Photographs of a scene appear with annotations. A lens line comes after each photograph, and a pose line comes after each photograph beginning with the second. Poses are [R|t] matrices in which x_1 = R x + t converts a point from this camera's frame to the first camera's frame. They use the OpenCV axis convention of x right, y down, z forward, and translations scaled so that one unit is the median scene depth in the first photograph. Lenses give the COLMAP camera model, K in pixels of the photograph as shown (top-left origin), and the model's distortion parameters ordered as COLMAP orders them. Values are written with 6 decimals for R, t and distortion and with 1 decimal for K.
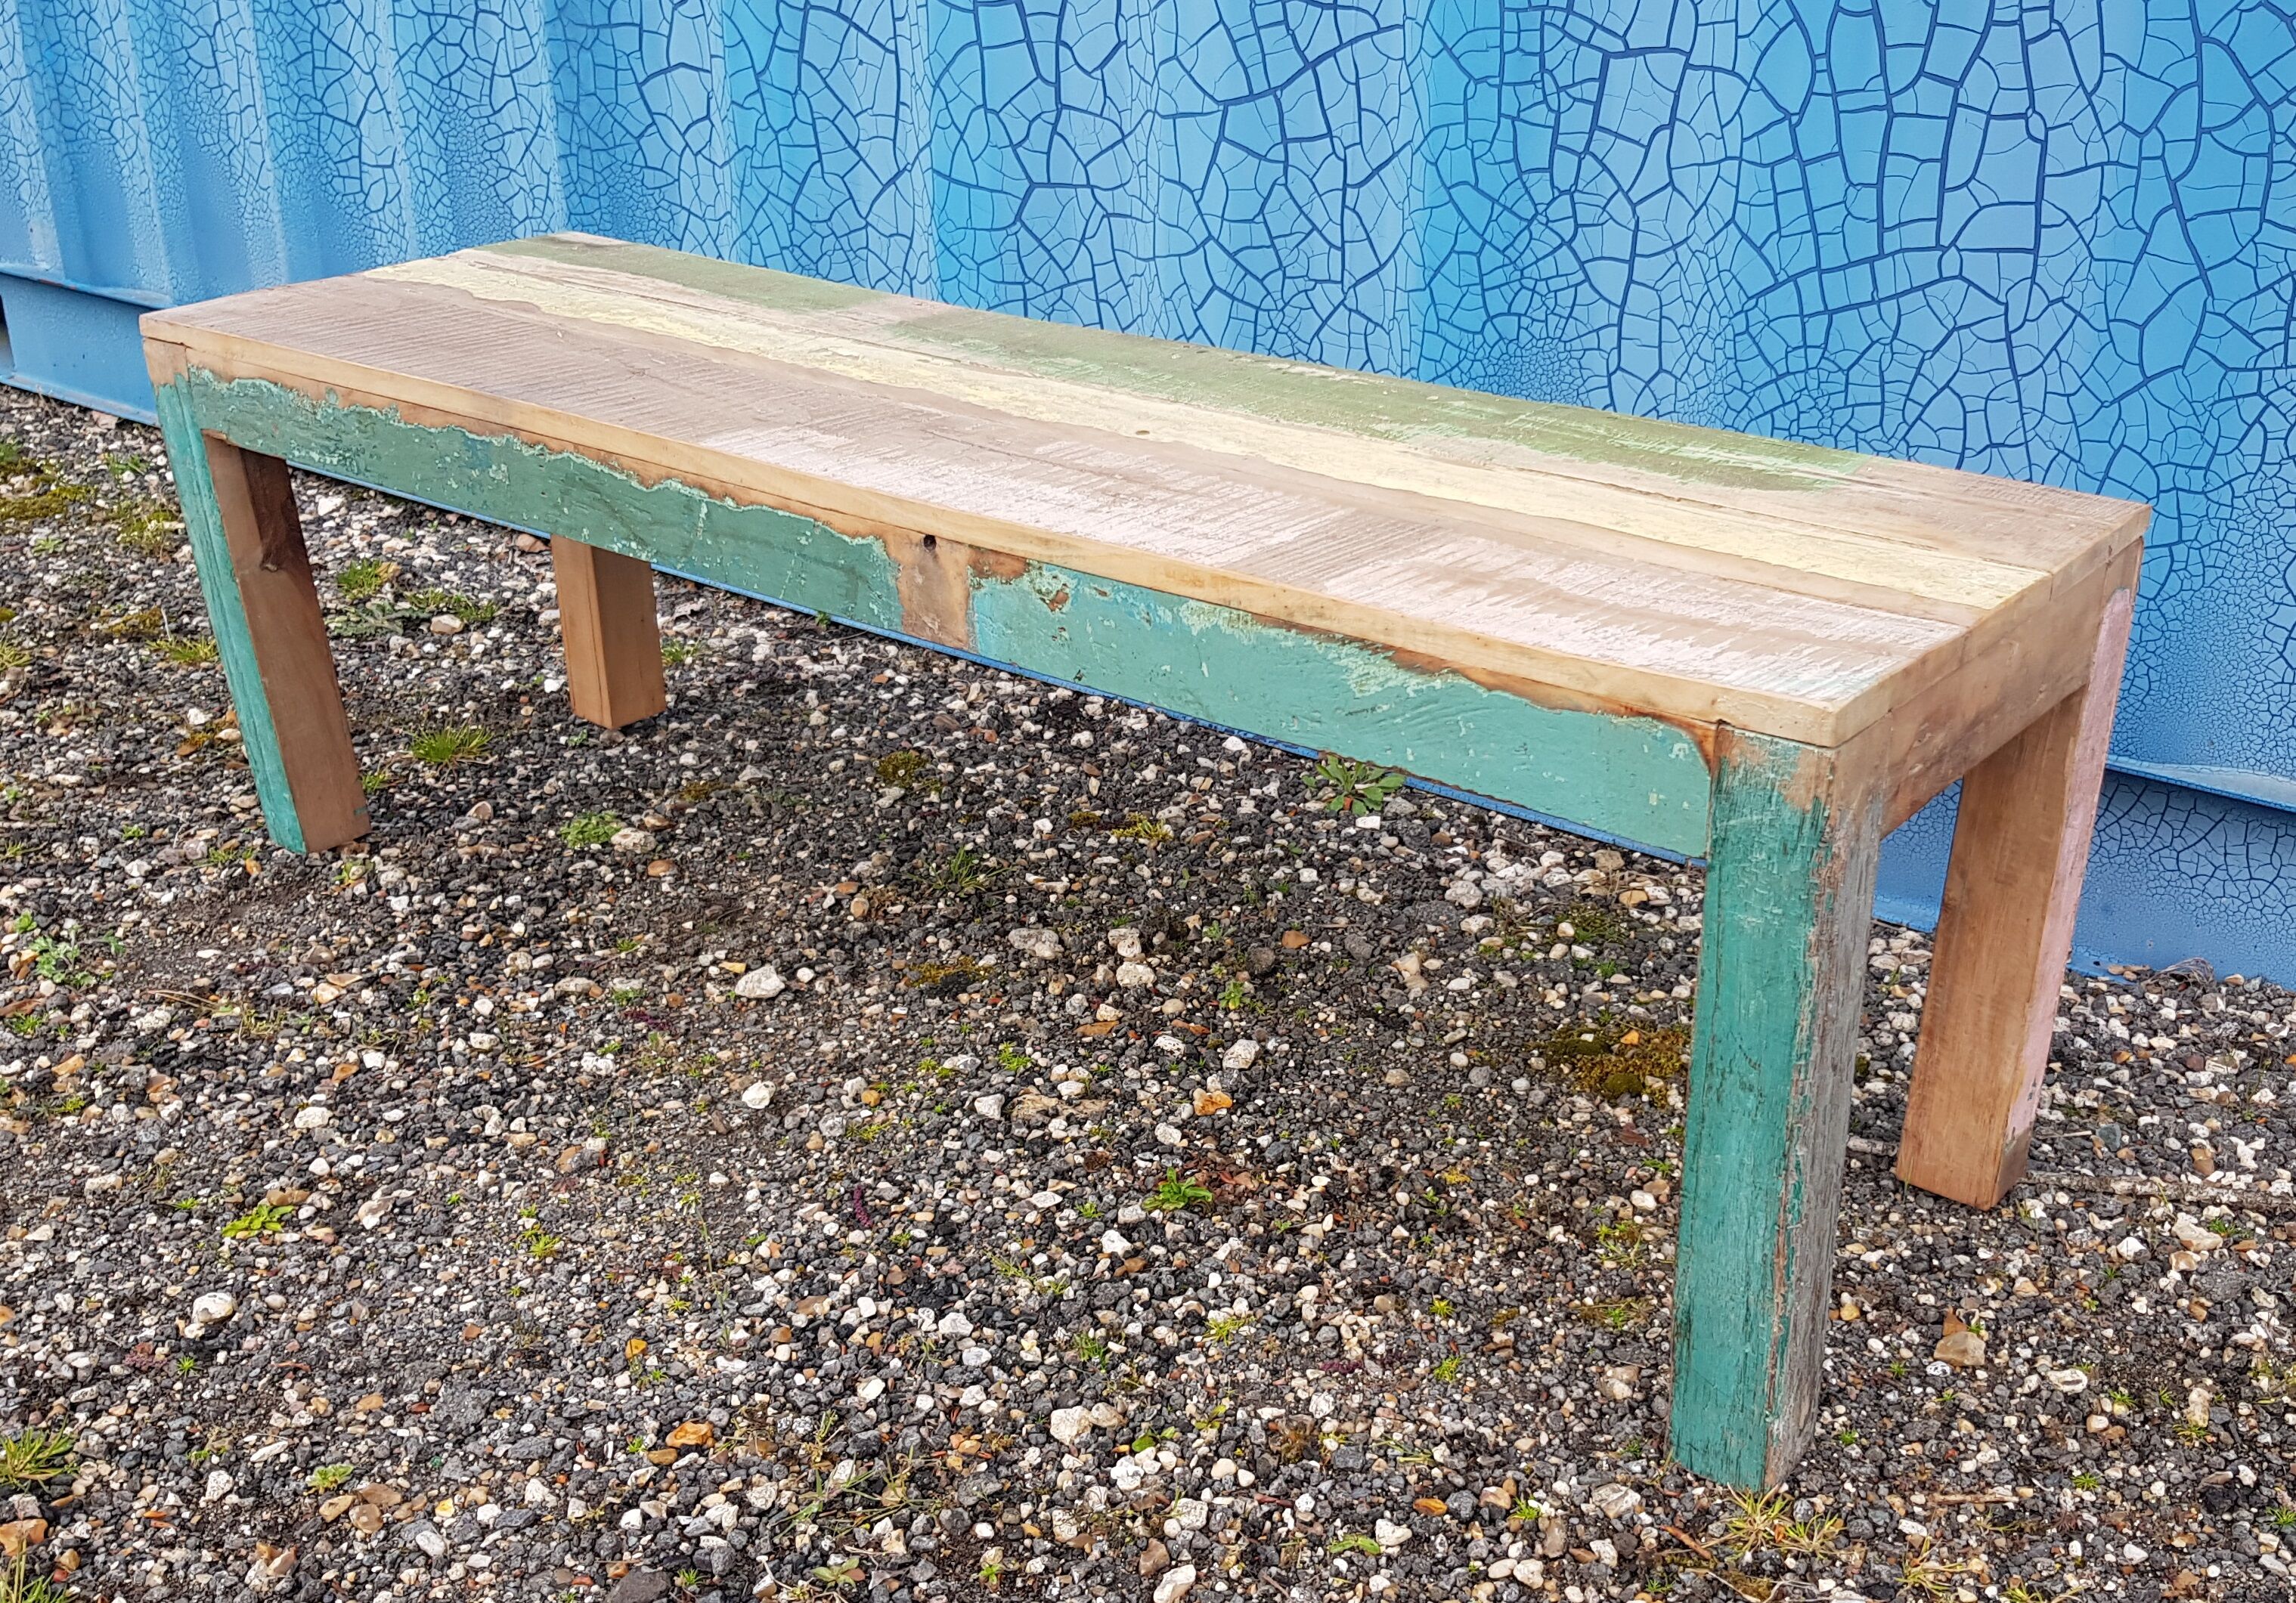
lens RADIAL K [[2194.6, 0, 1148.0], [0, 2194.6, 801.5], [0, 0, 1]] dist [0.149565, -0.240293]
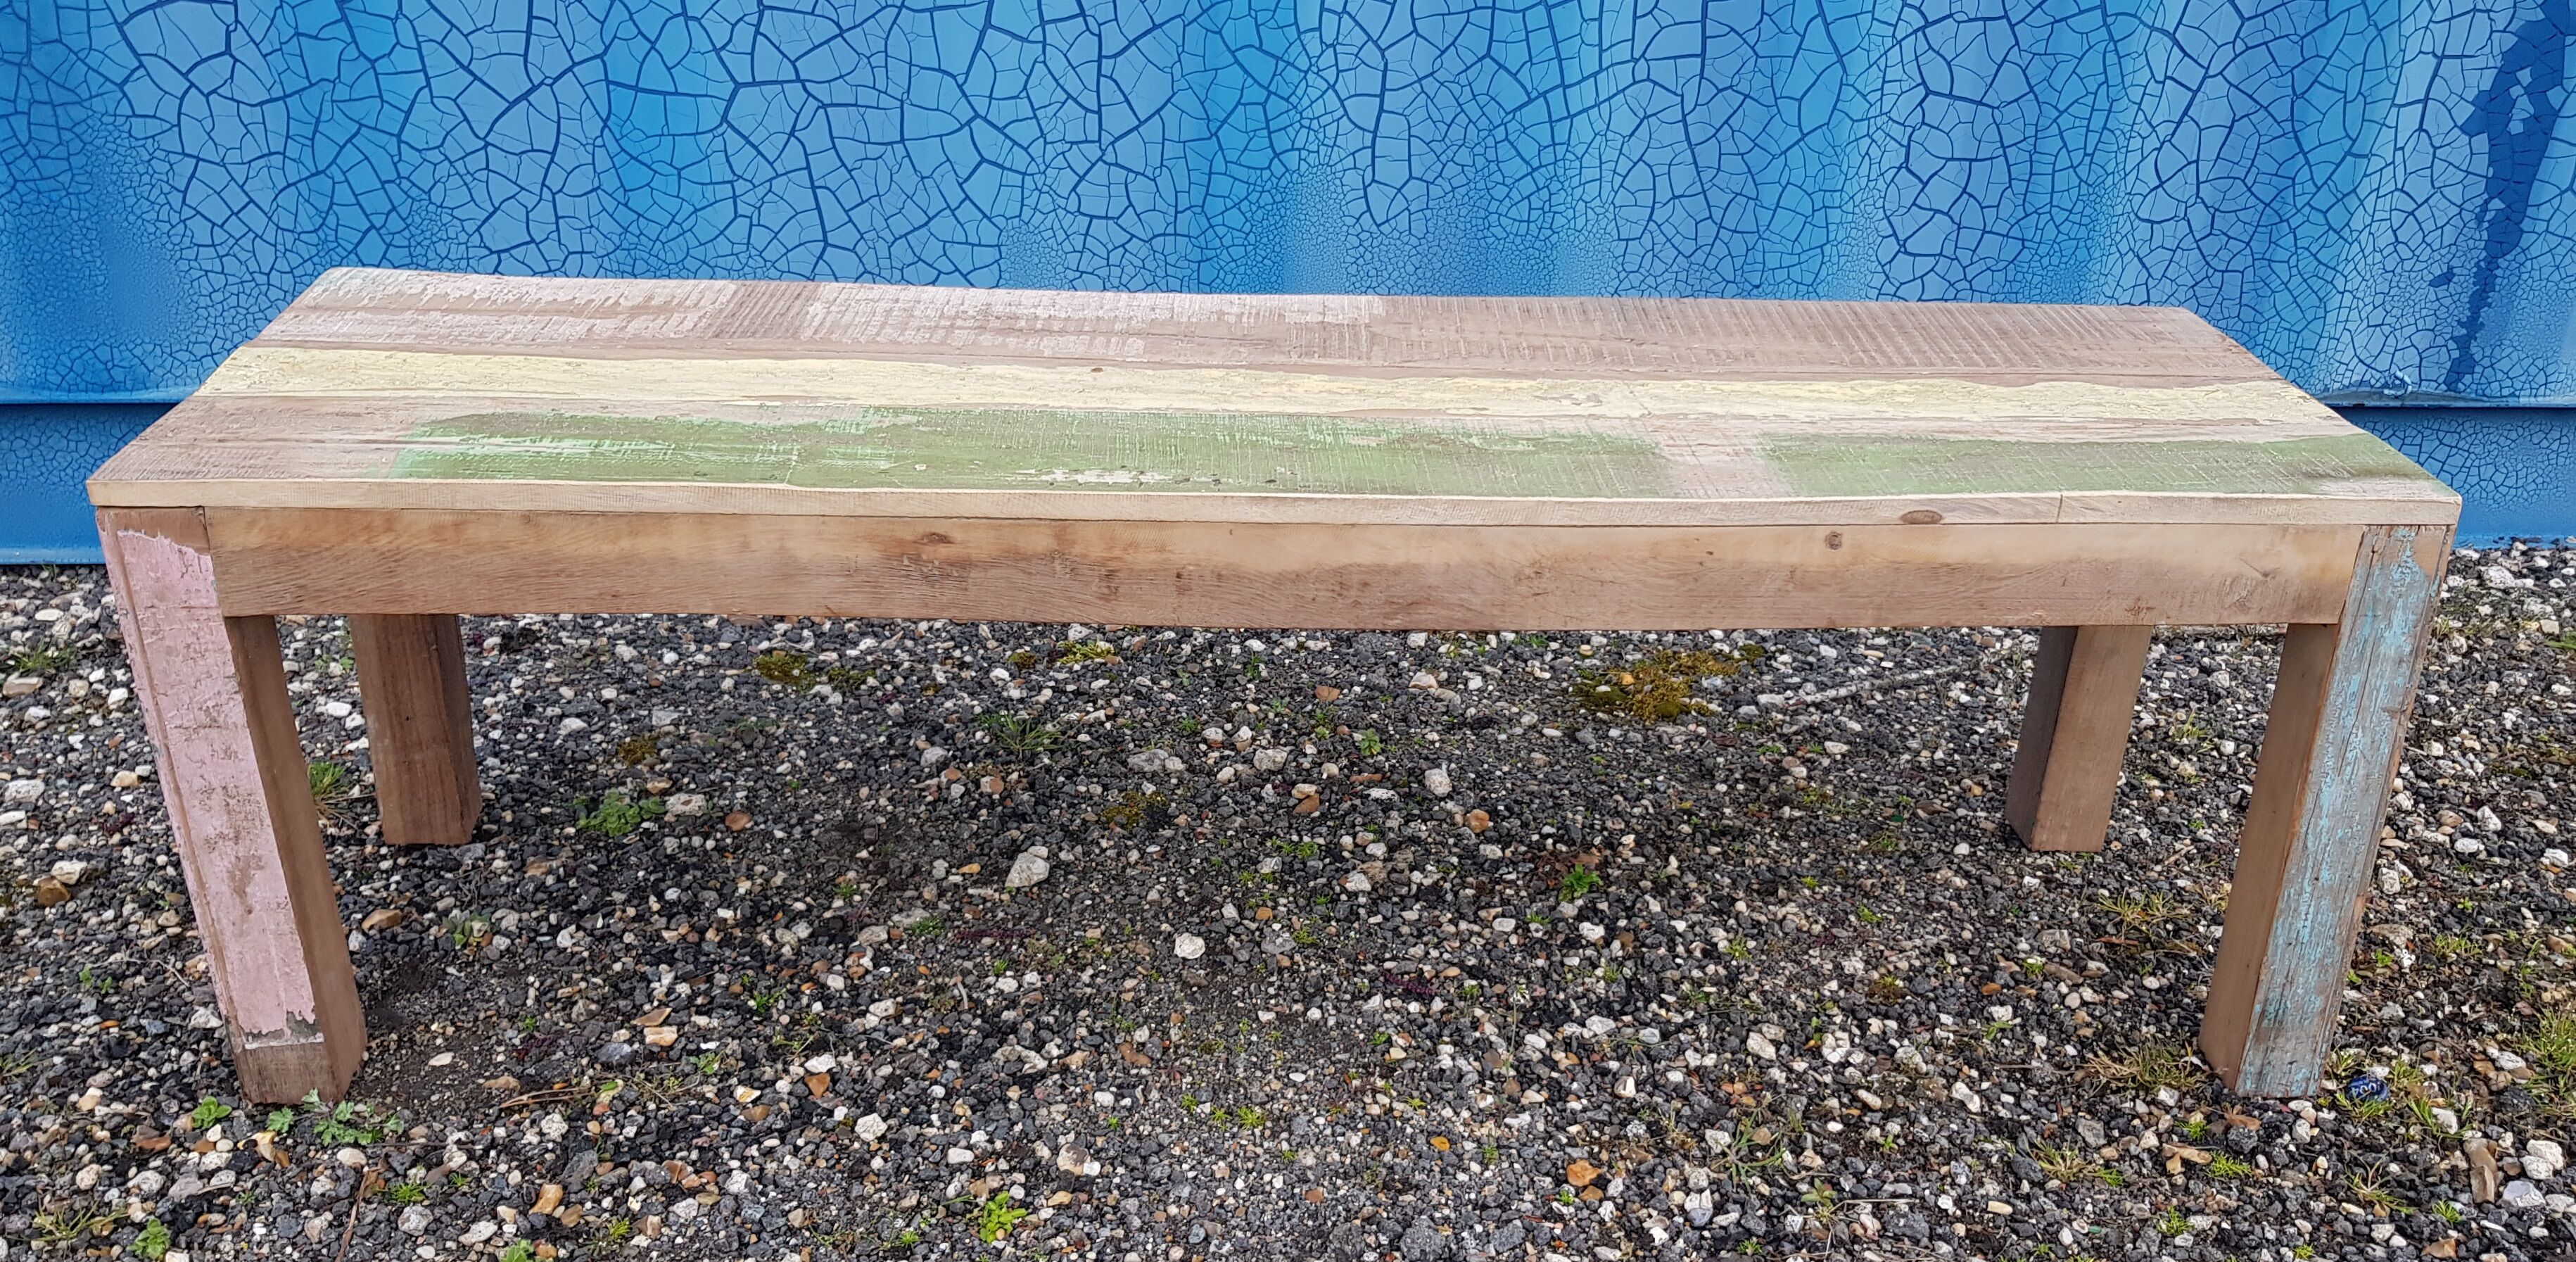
lens RADIAL K [[2013.5, 0, 1288.0], [0, 2013.5, 631.0], [0, 0, 1]] dist [0.104748, -0.137276]
pose [[0.769256, -0.276652, 0.575942, -0.521501], [0.249789, 0.959877, 0.127444, -0.104200], [-0.588091, 0.045826, 0.807496, 0.116134]]
